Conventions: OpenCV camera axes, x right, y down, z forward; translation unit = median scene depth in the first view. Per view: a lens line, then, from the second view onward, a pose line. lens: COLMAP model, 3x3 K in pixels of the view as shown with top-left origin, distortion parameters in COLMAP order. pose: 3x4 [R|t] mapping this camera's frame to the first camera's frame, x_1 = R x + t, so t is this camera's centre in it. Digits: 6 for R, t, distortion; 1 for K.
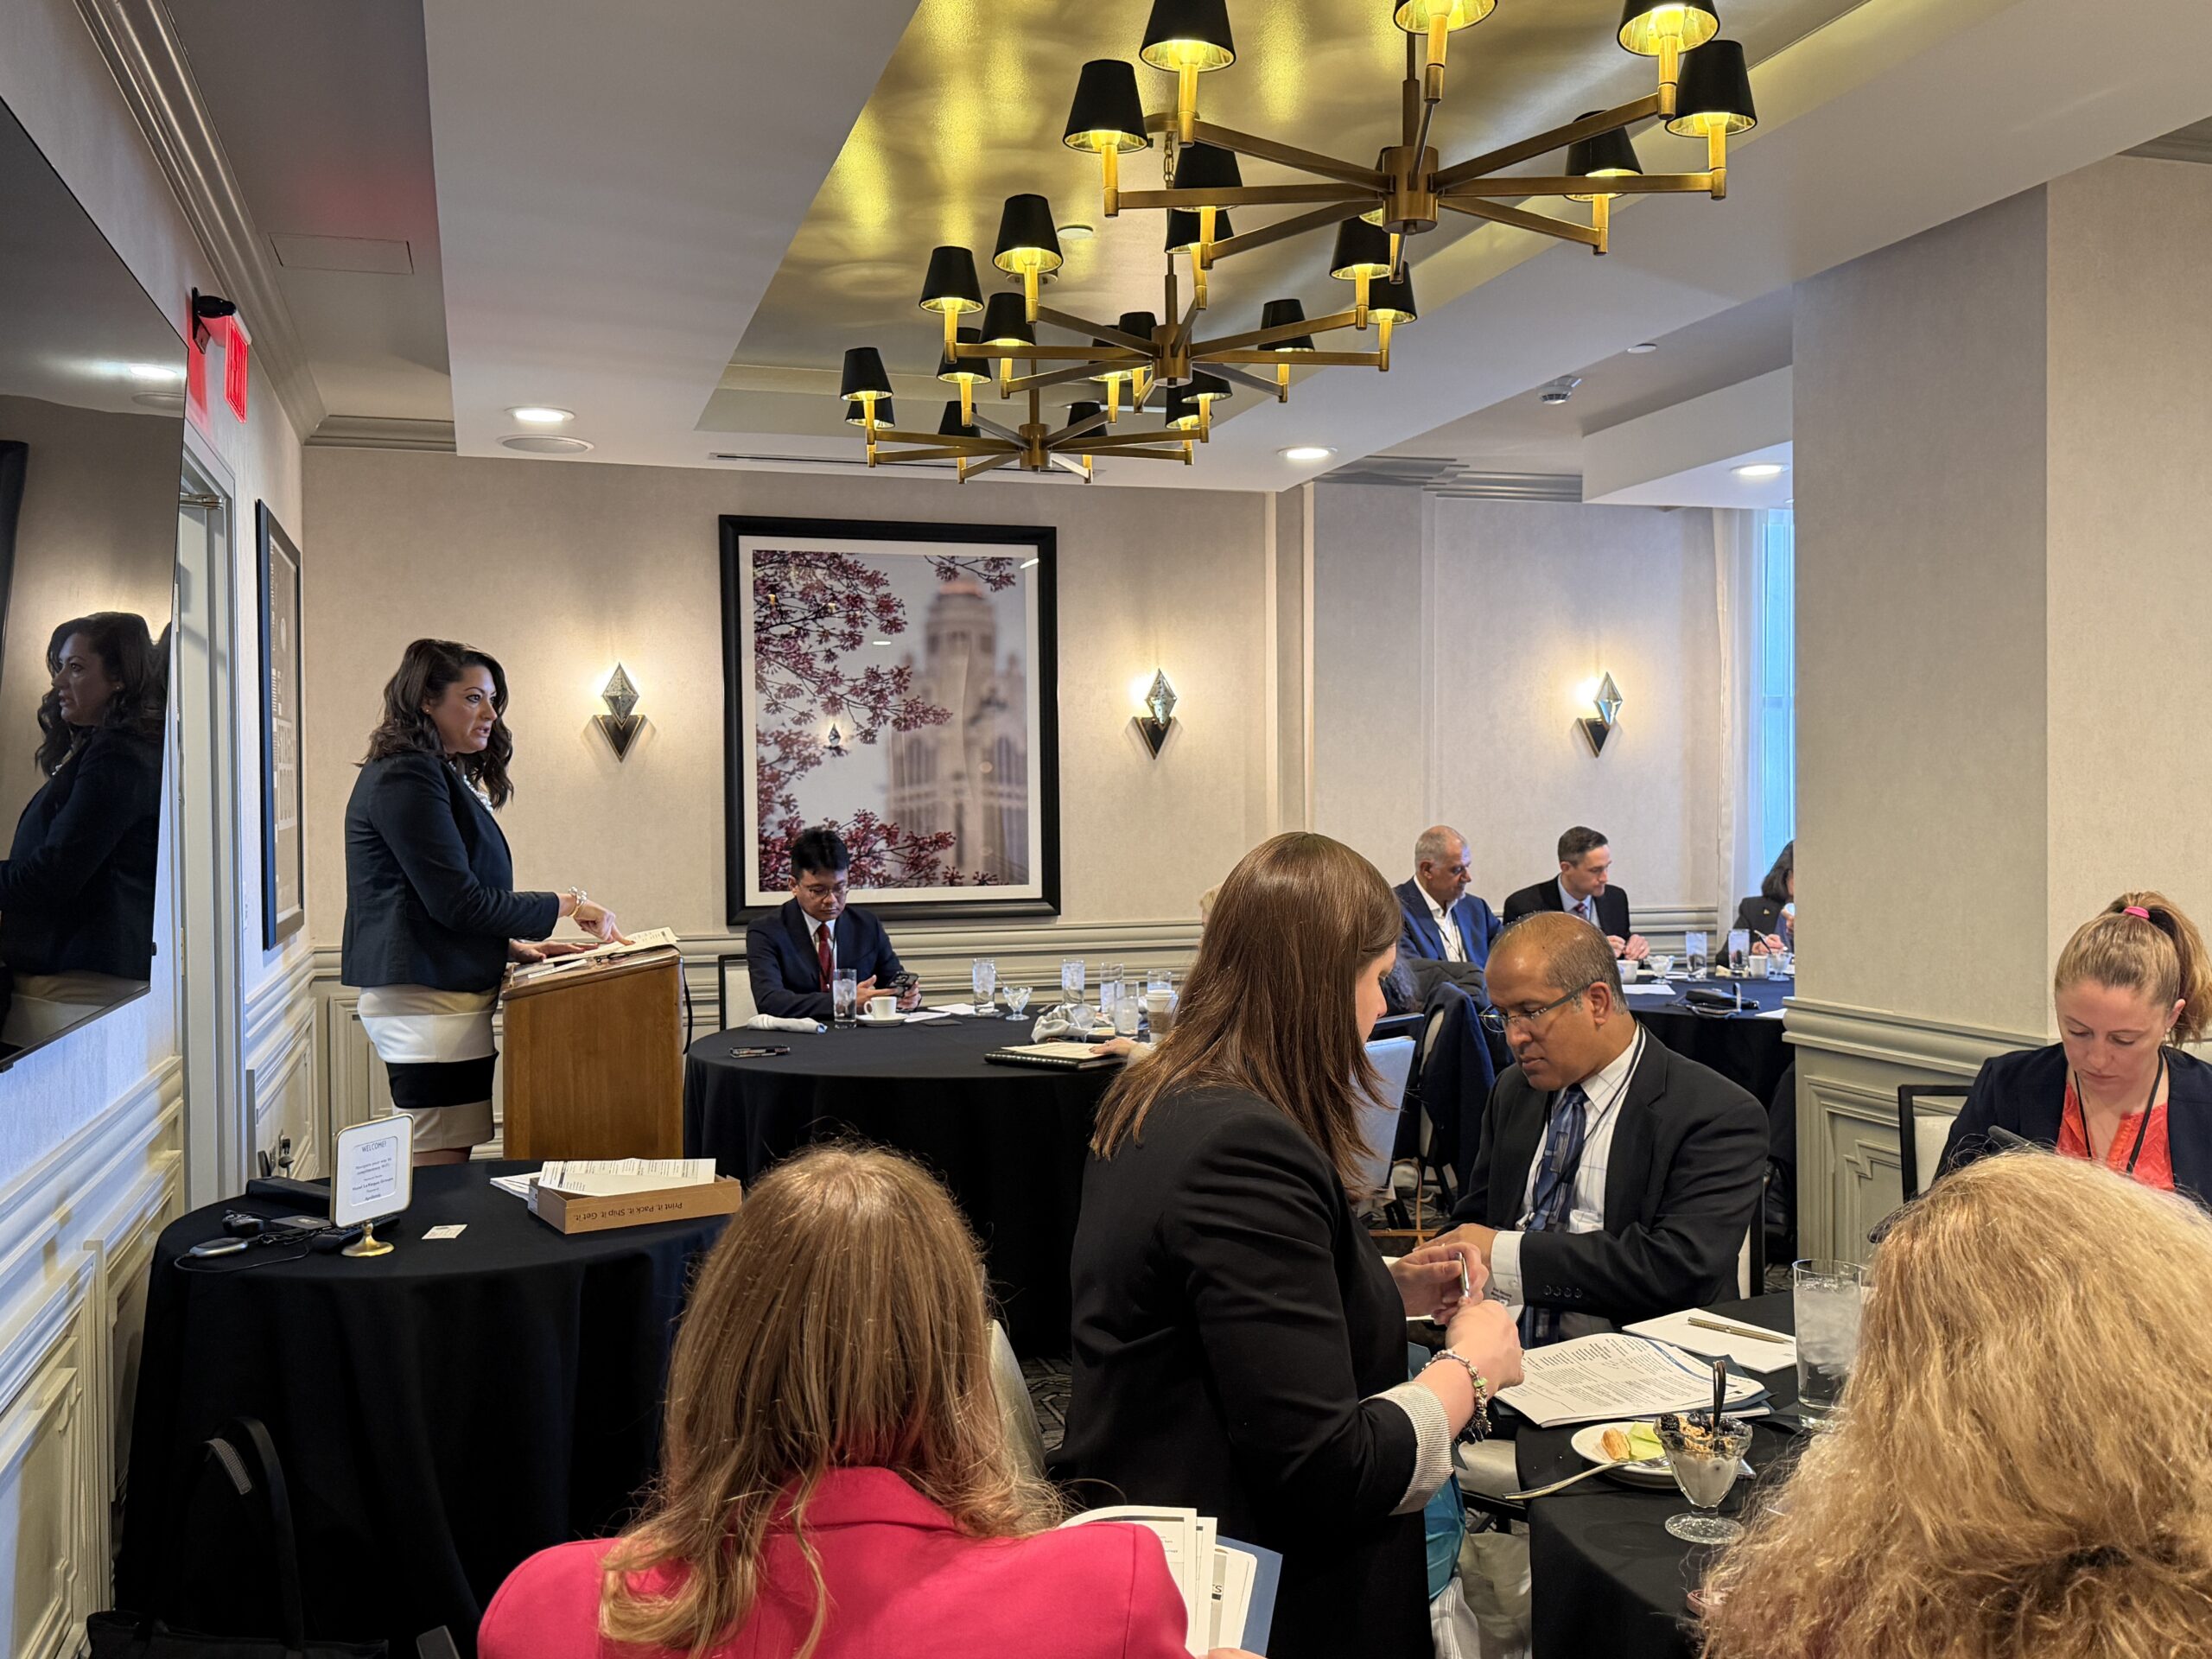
lens RADIAL K [[2018.3, 0, 1113.5], [0, 2018.3, 840.7], [0, 0, 1]] dist [0.139321, -0.168676]
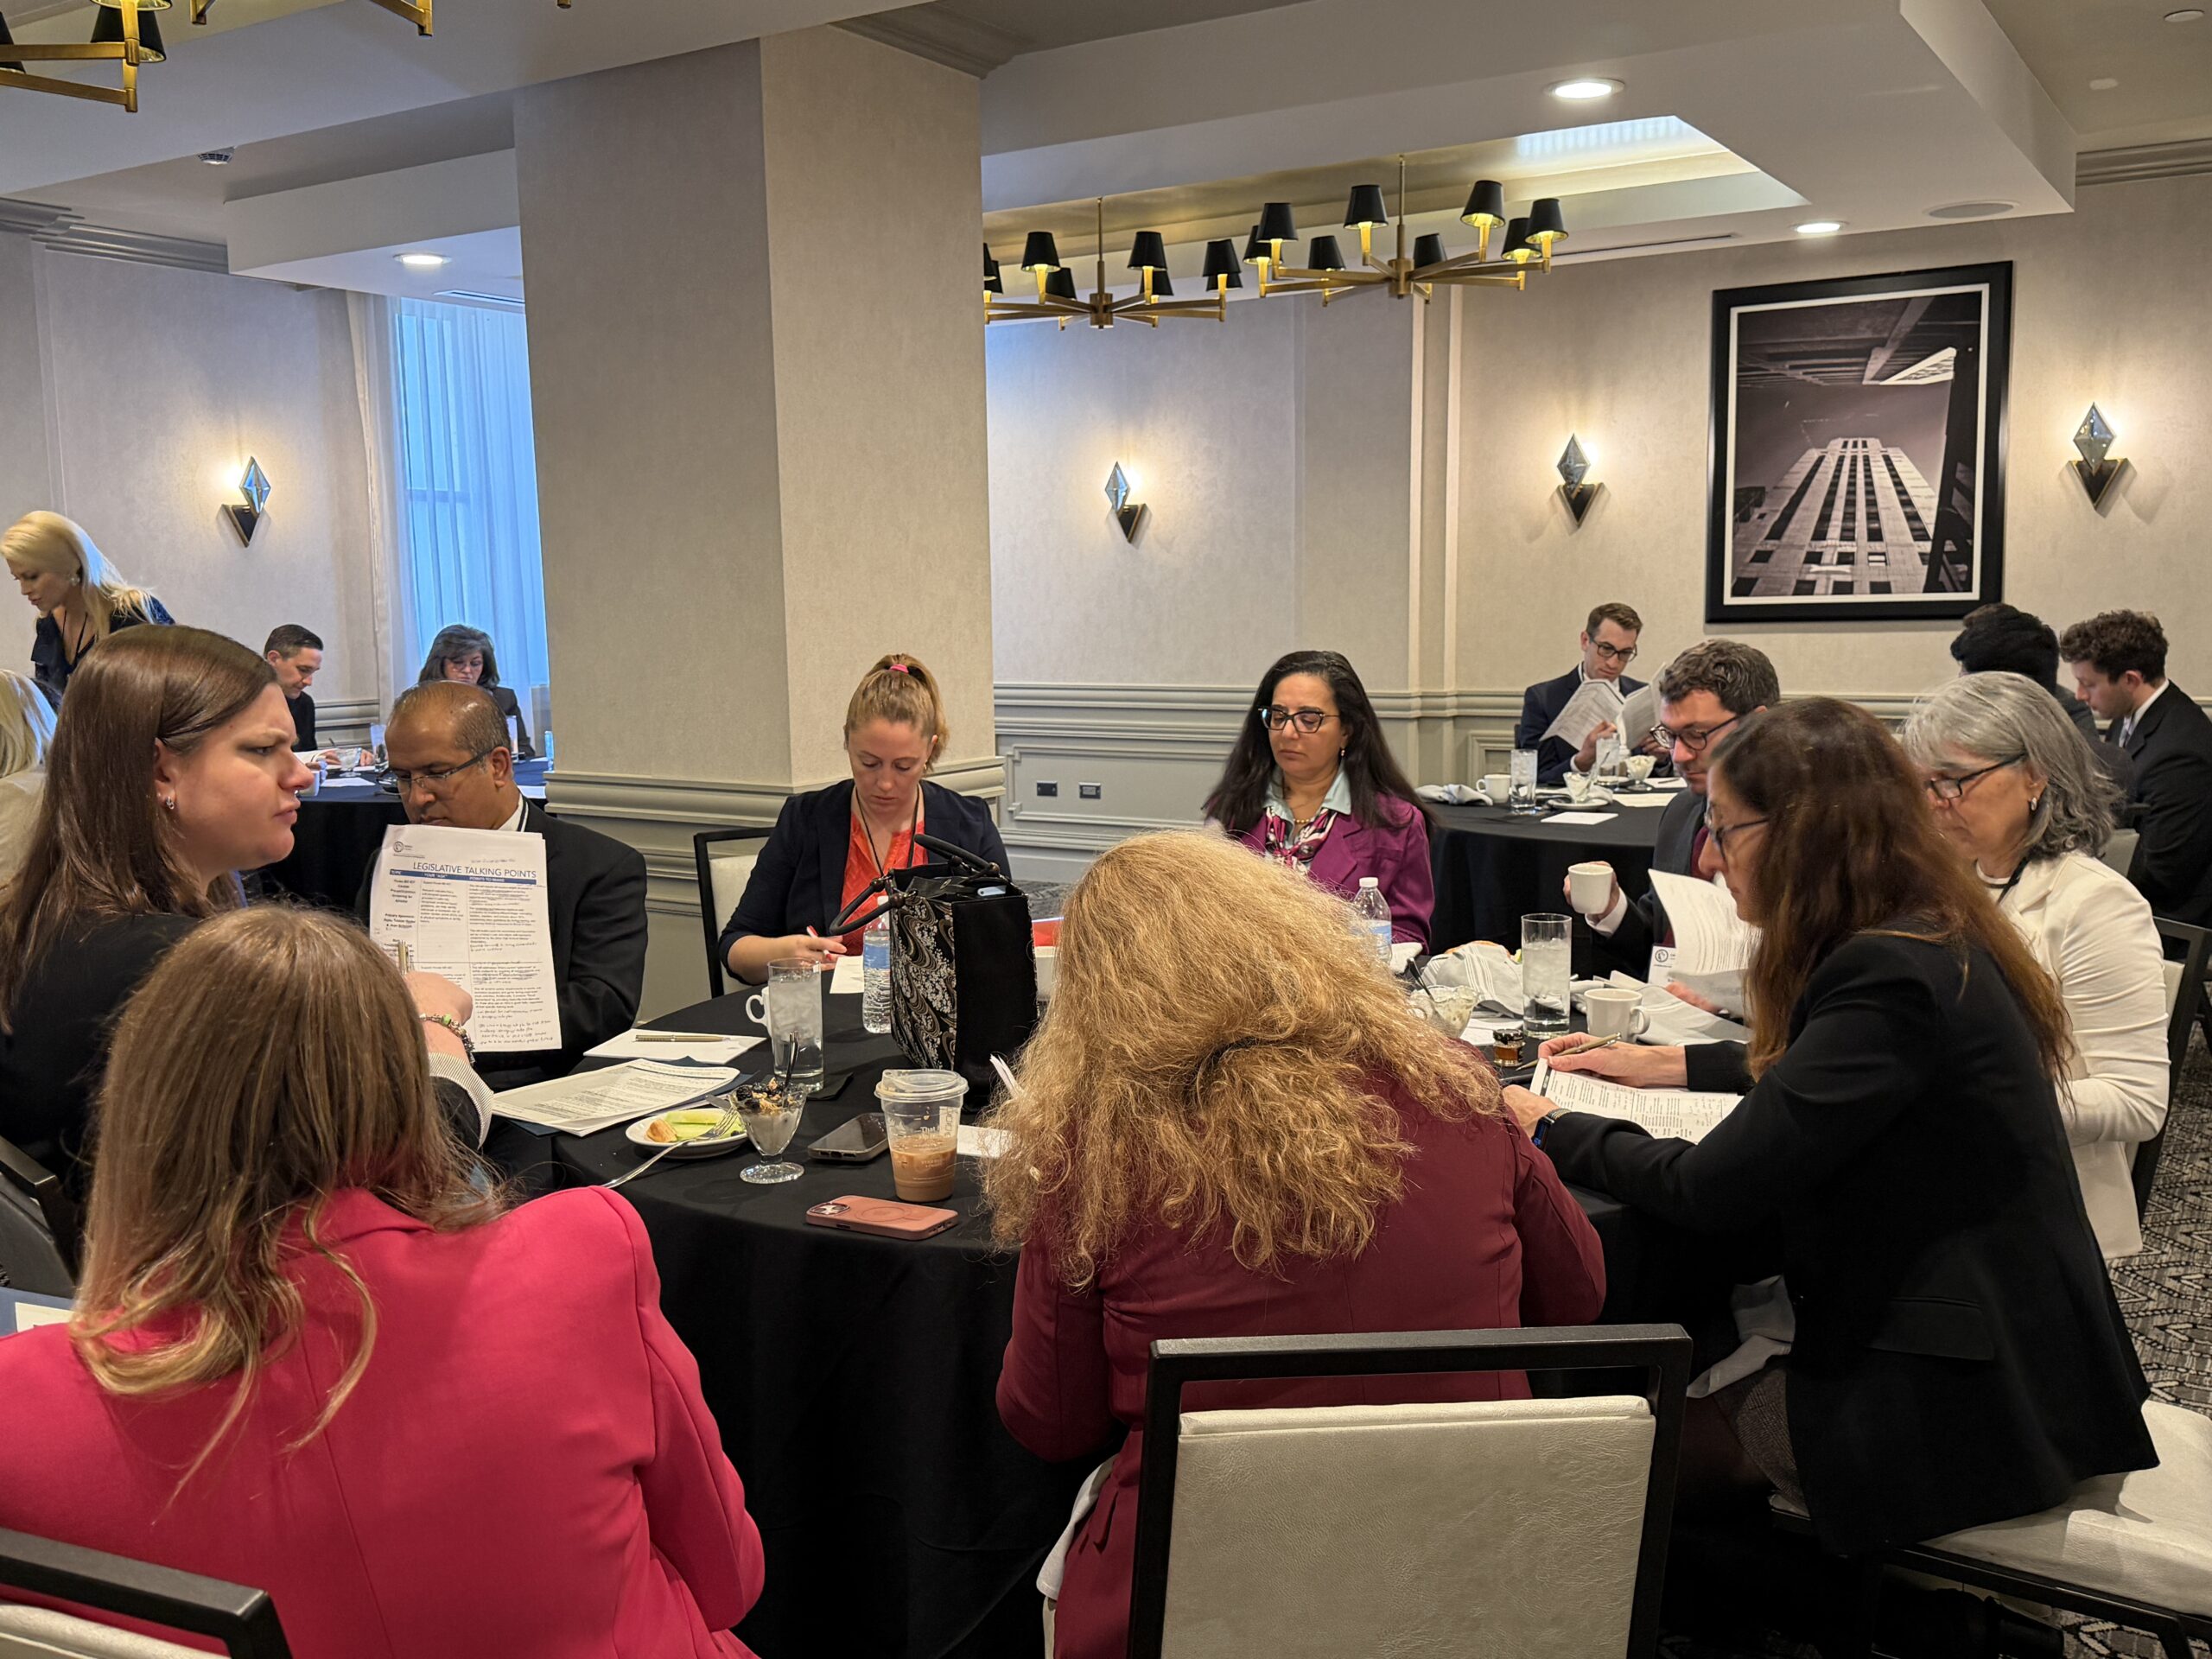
lens RADIAL K [[2018.3, 0, 1113.5], [0, 2018.3, 840.7], [0, 0, 1]] dist [0.139321, -0.168676]
pose [[0.765799, -0.088343, 0.636983, -0.136017], [0.025980, 0.993961, 0.106617, 0.006058], [-0.642555, -0.065098, 0.763469, -0.018472]]
